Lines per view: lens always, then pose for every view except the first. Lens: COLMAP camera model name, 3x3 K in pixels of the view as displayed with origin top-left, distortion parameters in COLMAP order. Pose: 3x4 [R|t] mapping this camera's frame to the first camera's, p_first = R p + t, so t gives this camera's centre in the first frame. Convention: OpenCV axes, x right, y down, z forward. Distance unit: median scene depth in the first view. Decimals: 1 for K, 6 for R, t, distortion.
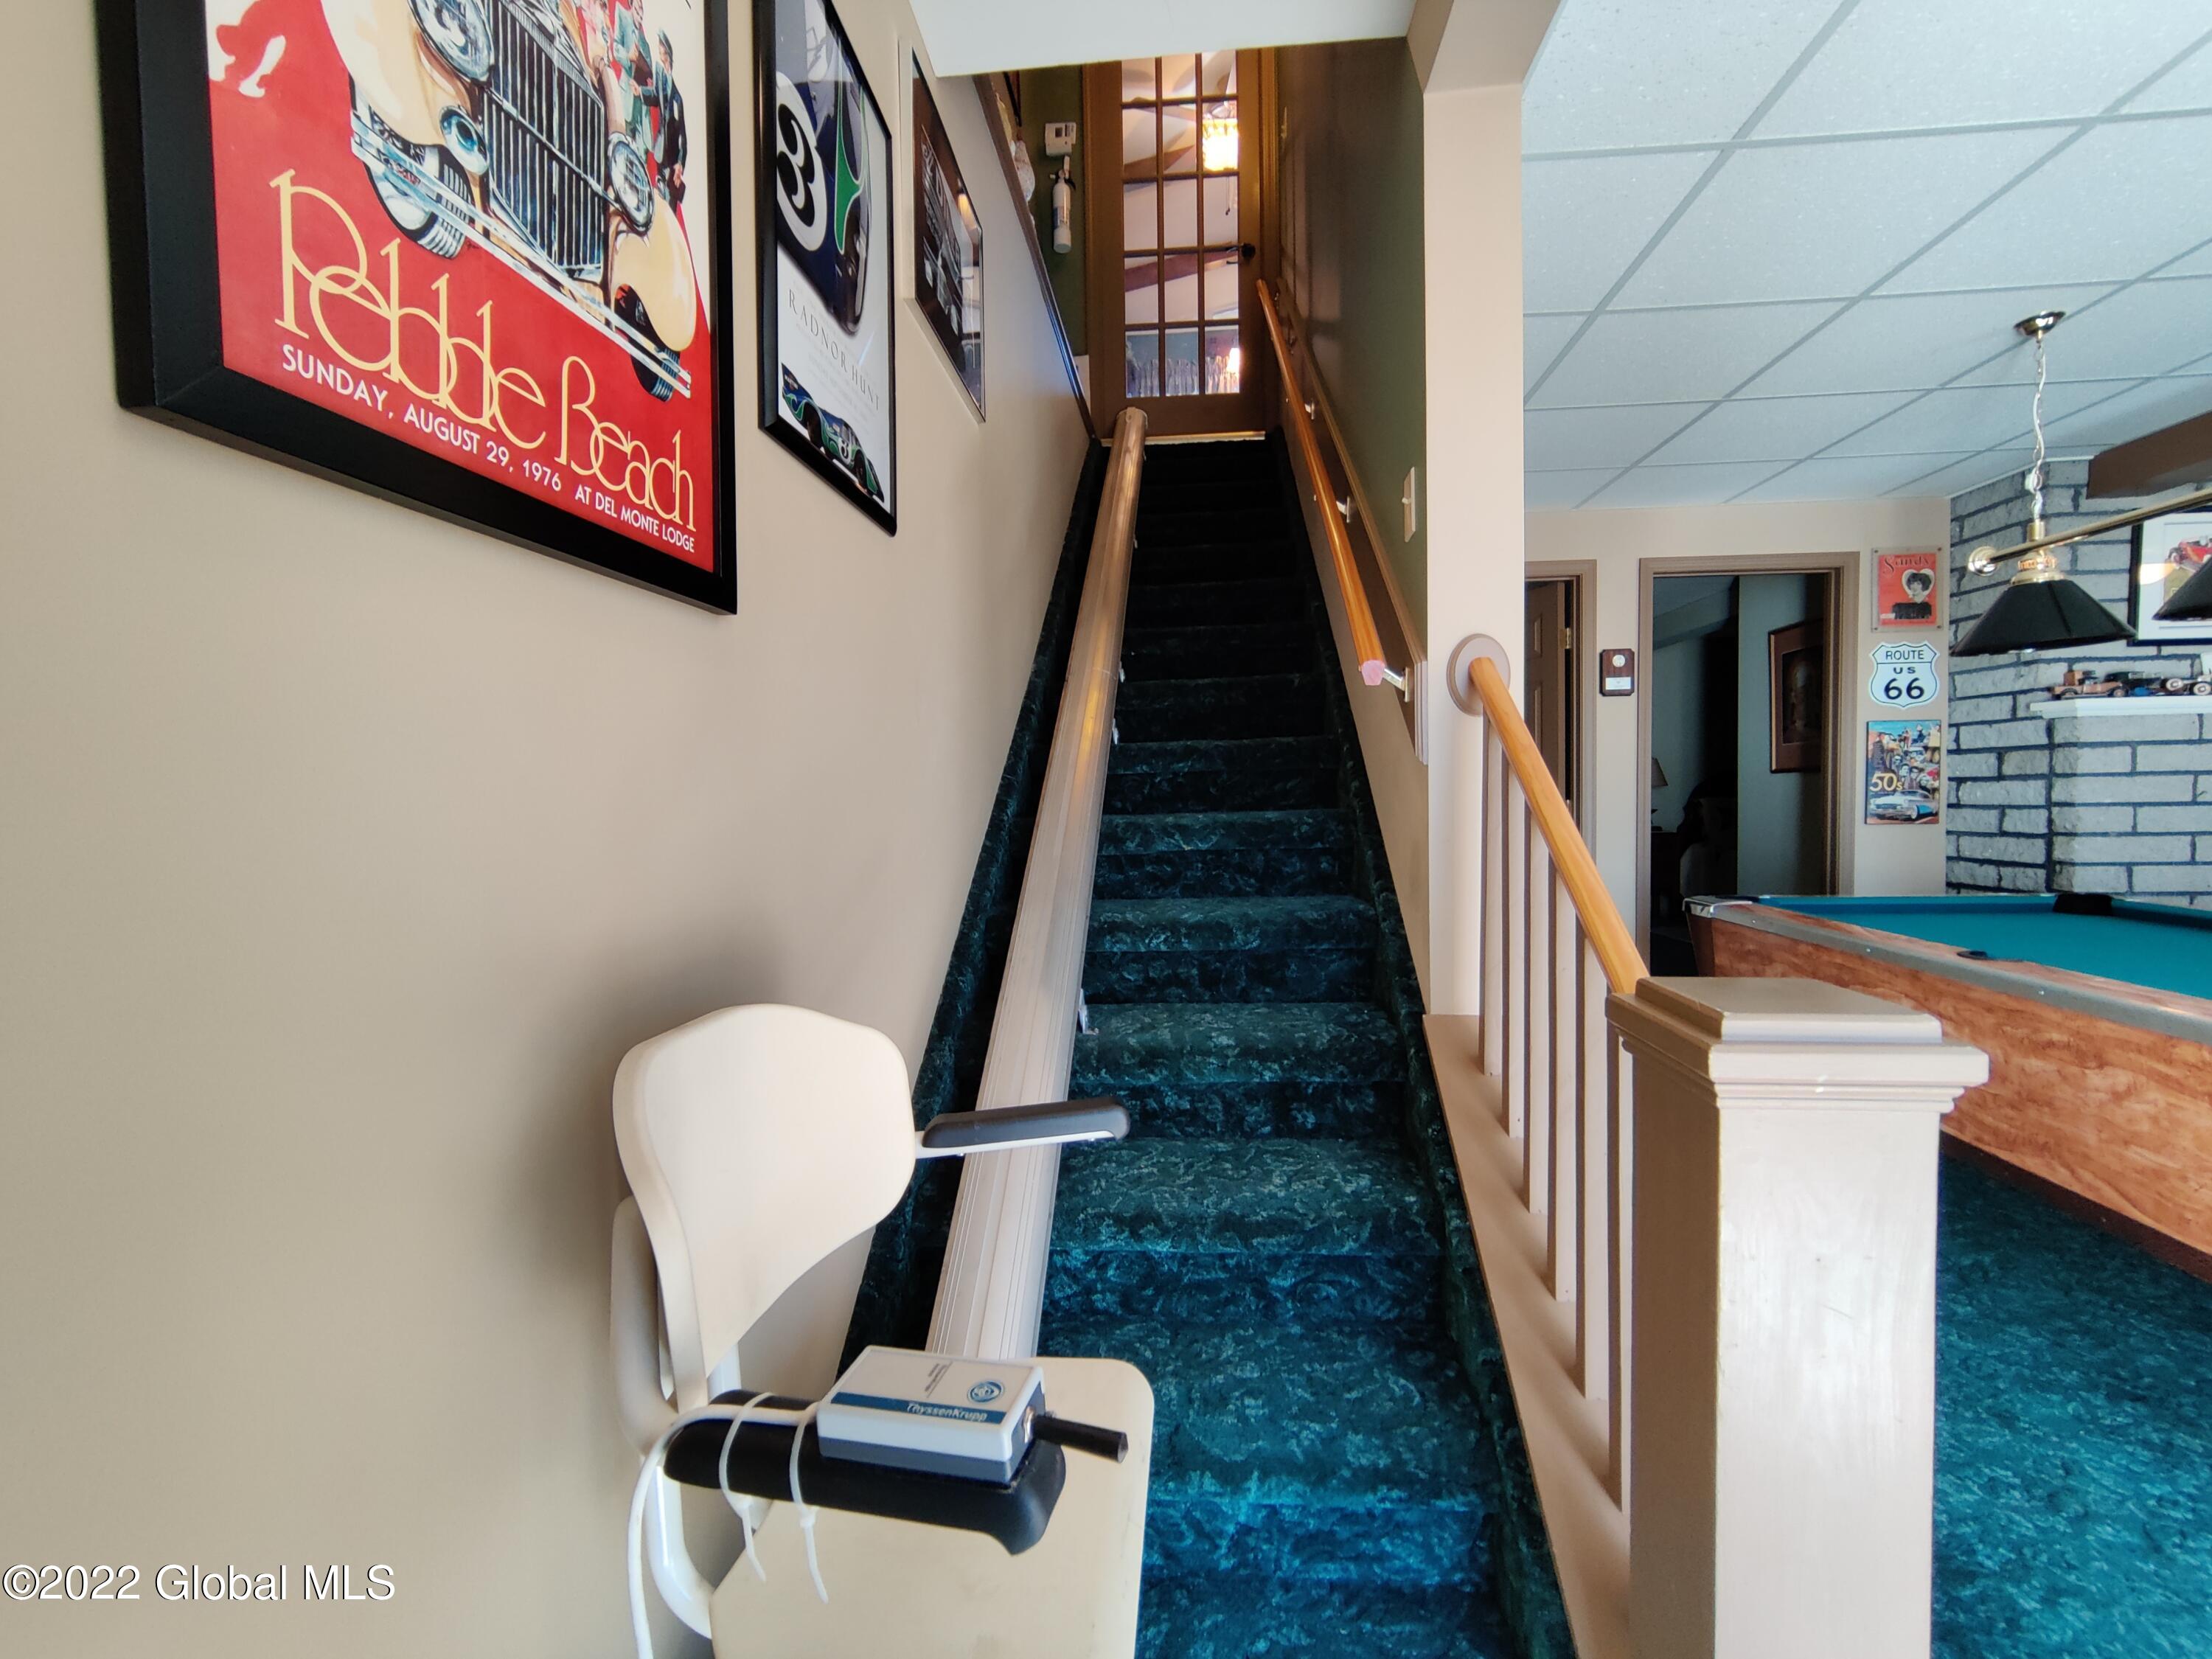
lens RADIAL K [[947.6, 0, 1119.5], [0, 947.6, 831.5], [0, 0, 1]] dist [-0.001988, 0.000863]
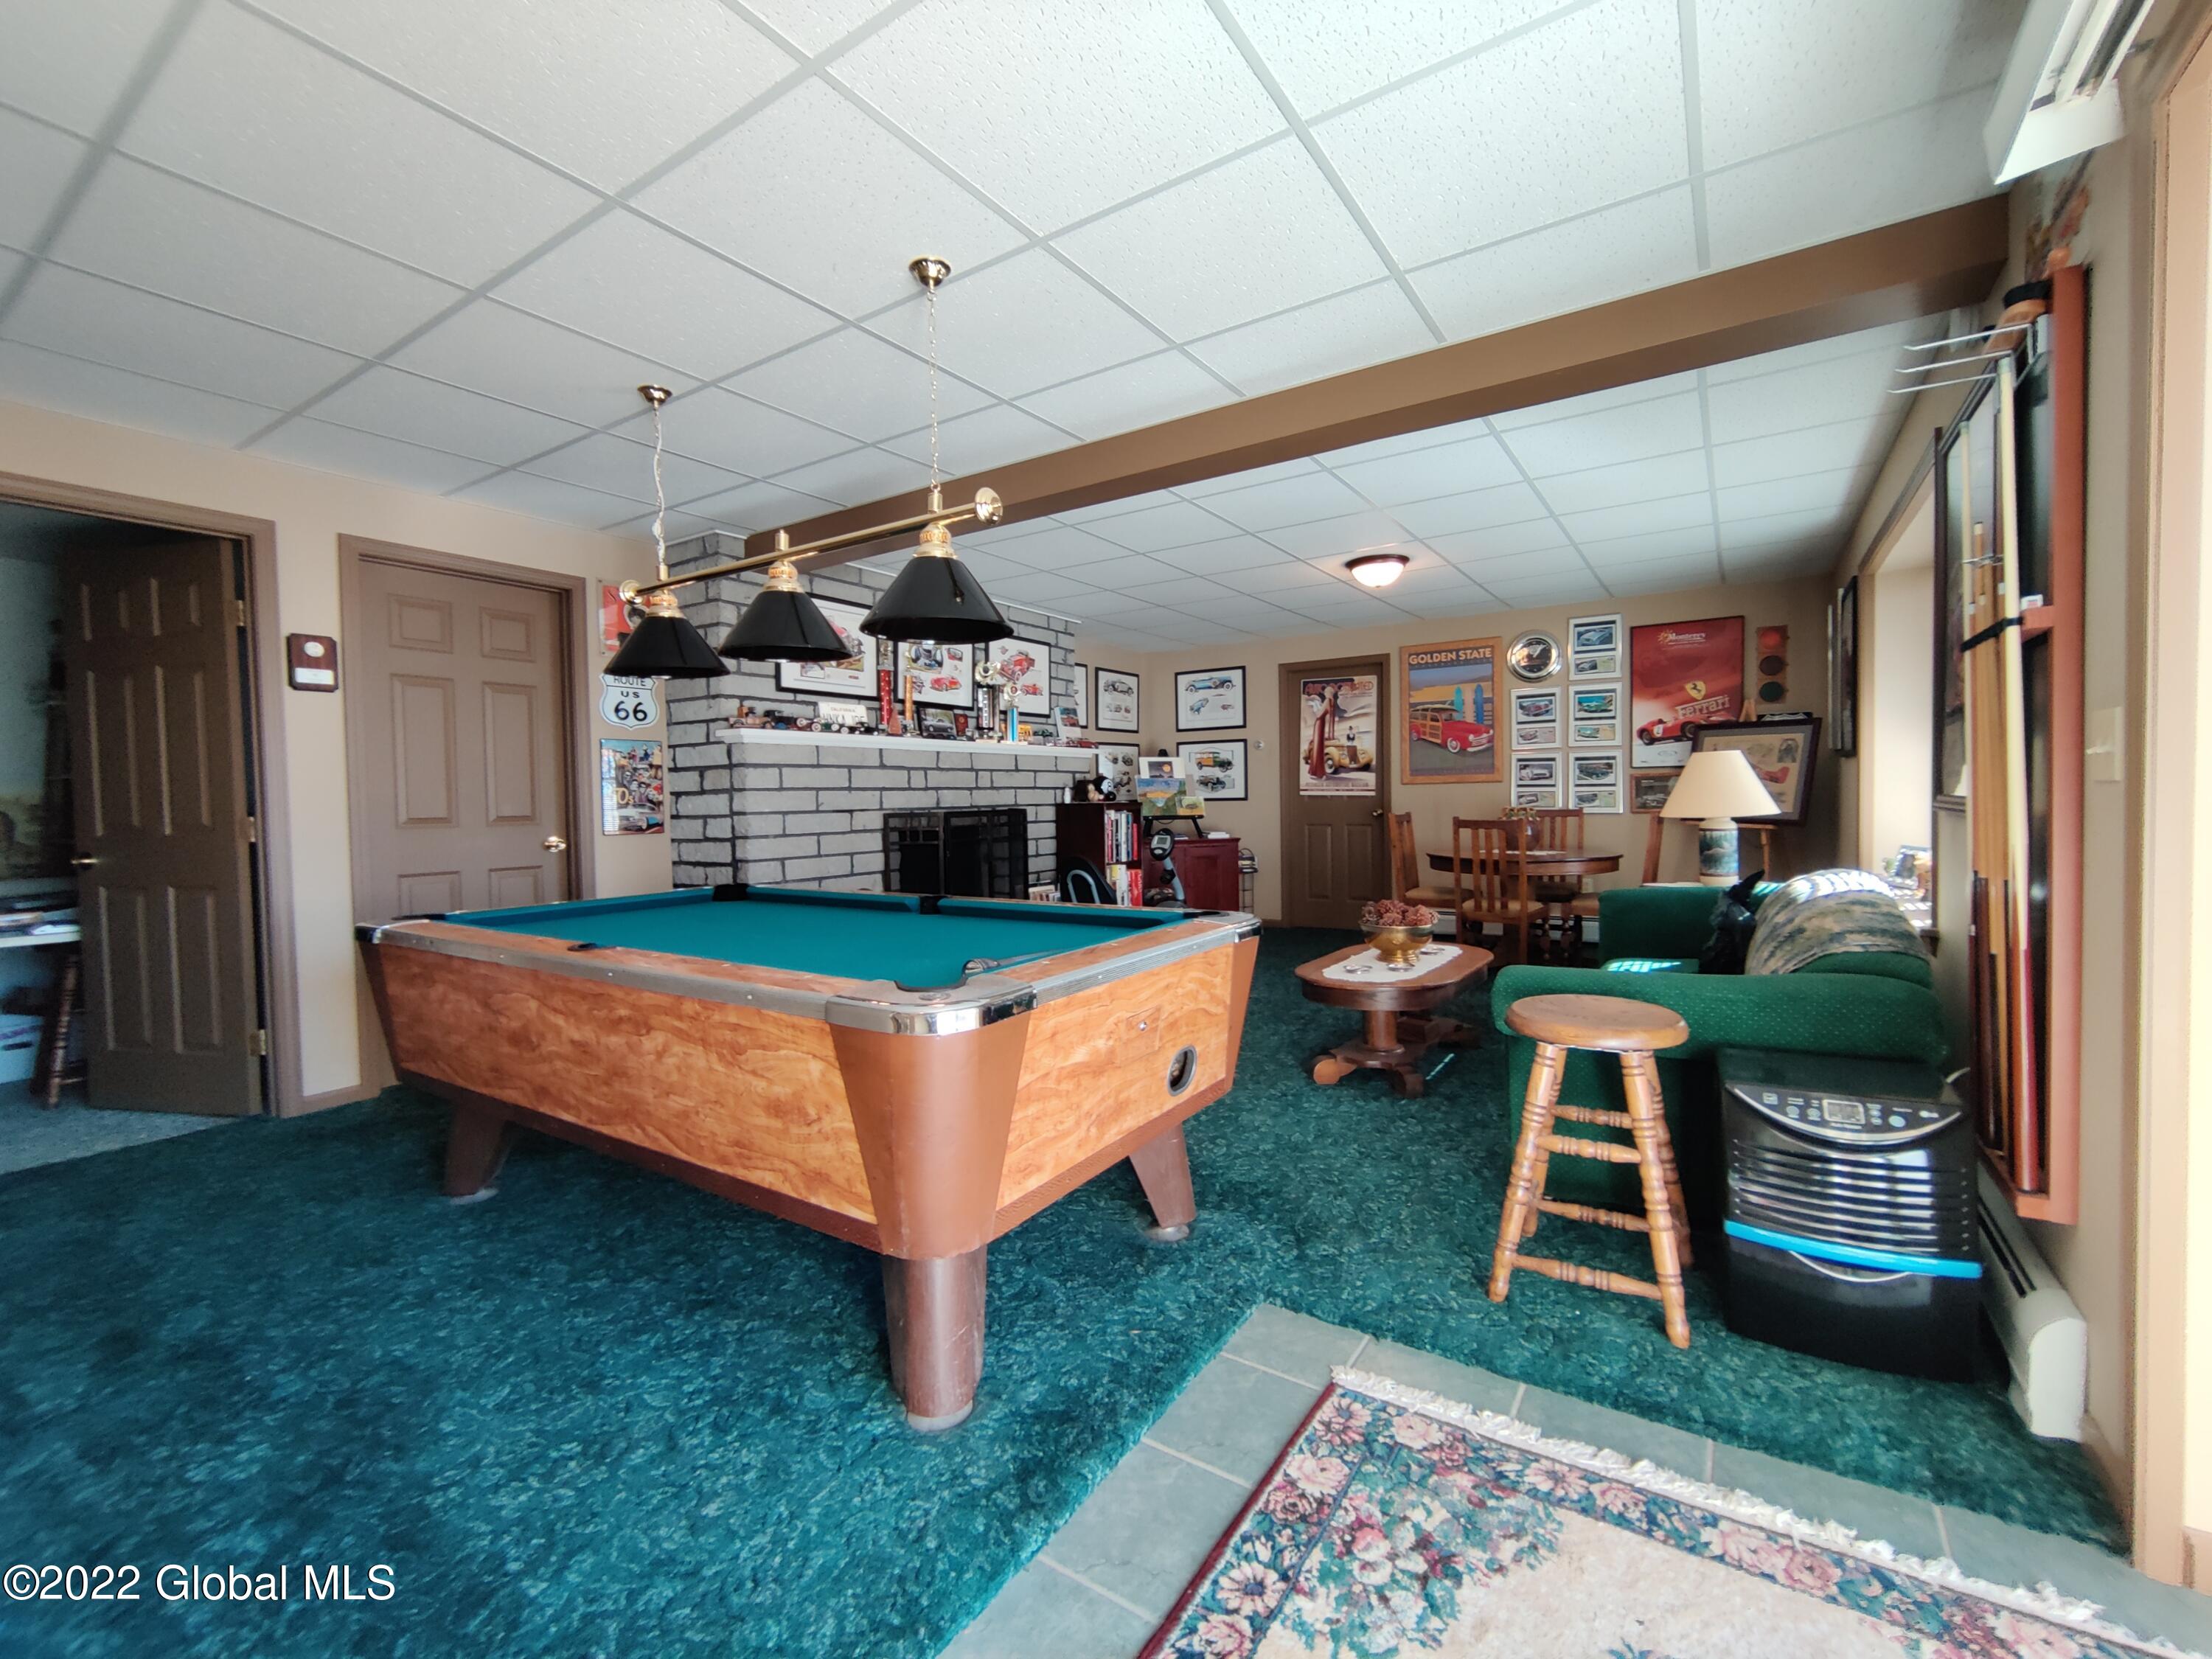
lens RADIAL K [[947.6, 0, 1119.5], [0, 947.6, 831.5], [0, 0, 1]] dist [-0.001988, 0.000863]
pose [[0.474924, -0.025554, 0.879656, 0.144919], [0.048736, 0.998808, 0.002704, 0.015419], [-0.878676, 0.041587, 0.475603, -0.019388]]
